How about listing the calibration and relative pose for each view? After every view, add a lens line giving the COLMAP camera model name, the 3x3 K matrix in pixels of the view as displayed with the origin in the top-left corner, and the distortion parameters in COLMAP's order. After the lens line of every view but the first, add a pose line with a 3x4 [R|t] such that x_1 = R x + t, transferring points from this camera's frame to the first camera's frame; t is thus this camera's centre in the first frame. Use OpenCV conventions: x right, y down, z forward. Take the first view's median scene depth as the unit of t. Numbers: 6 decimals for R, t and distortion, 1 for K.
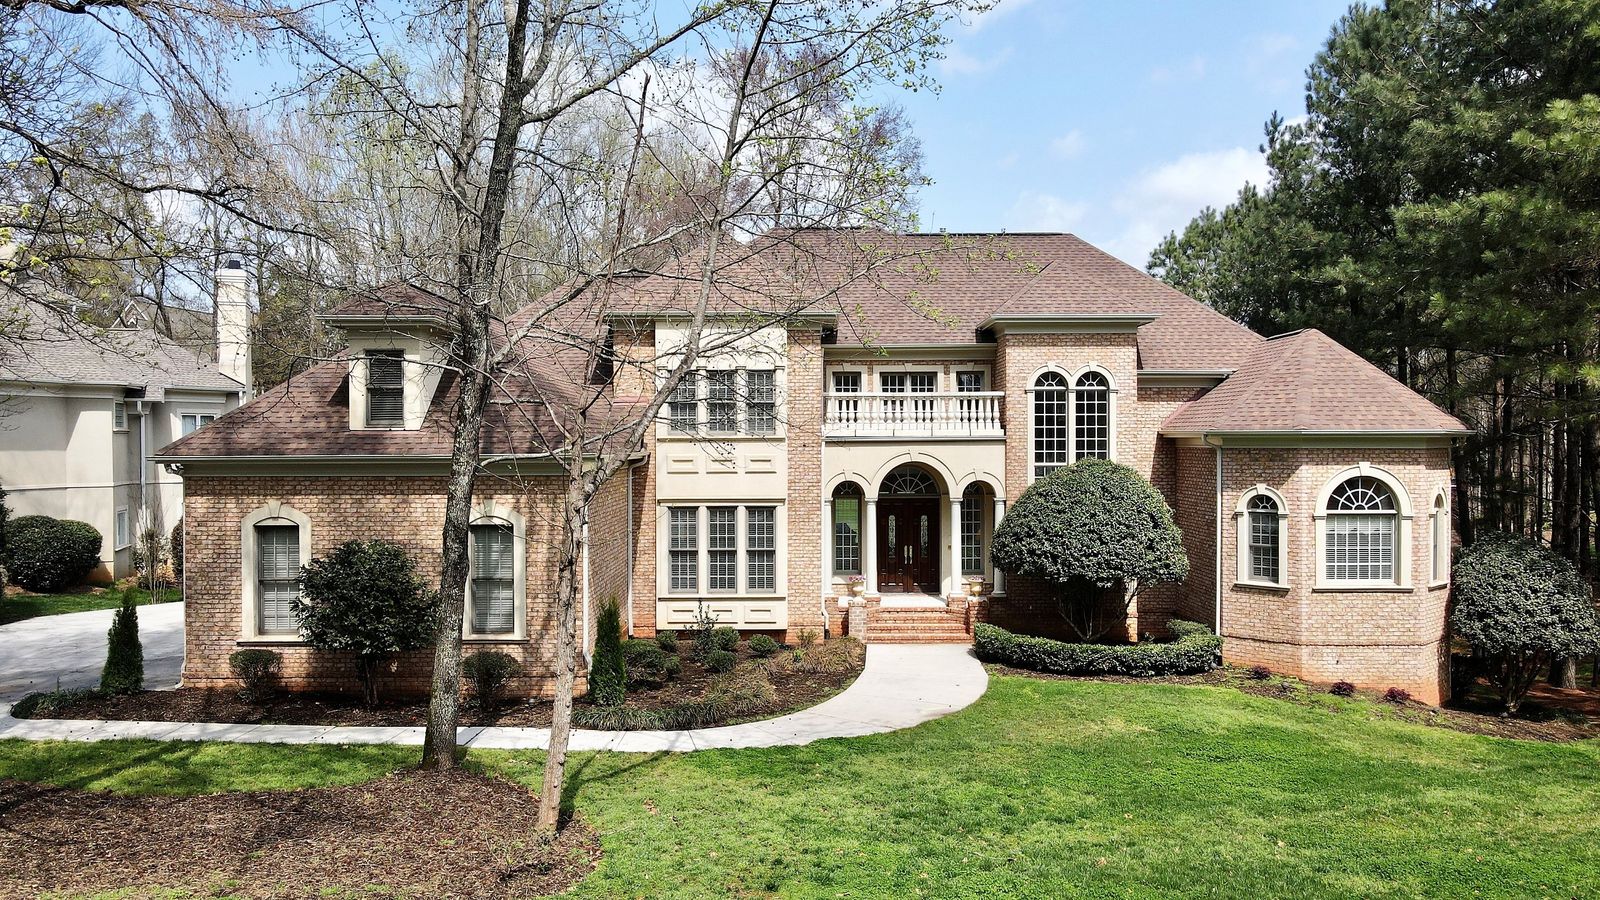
lens RADIAL K [[1176.4, 0, 799.5], [0, 1176.4, 446.0], [0, 0, 1]] dist [0.019341, 0.006049]
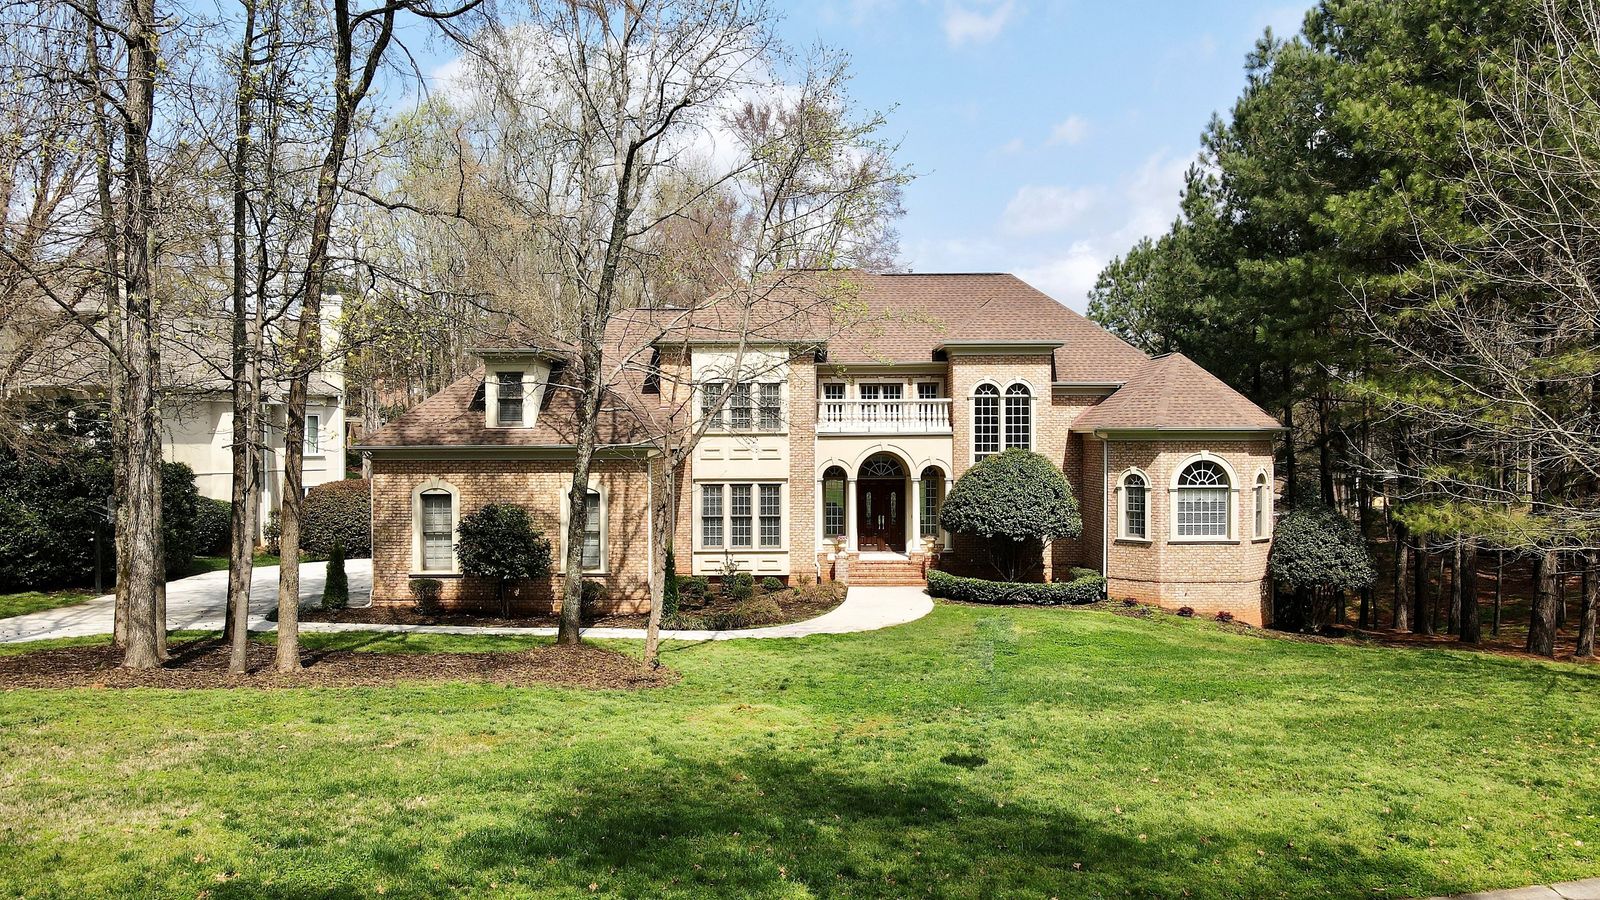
lens RADIAL K [[1176.4, 0, 798.6], [0, 1176.4, 449.1], [0, 0, 1]] dist [0.019341, 0.006049]
pose [[1.000000, -0.000542, 0.000674, -0.000742], [0.000538, 0.999984, 0.005714, 0.003770], [-0.000678, -0.005714, 0.999983, -0.378174]]
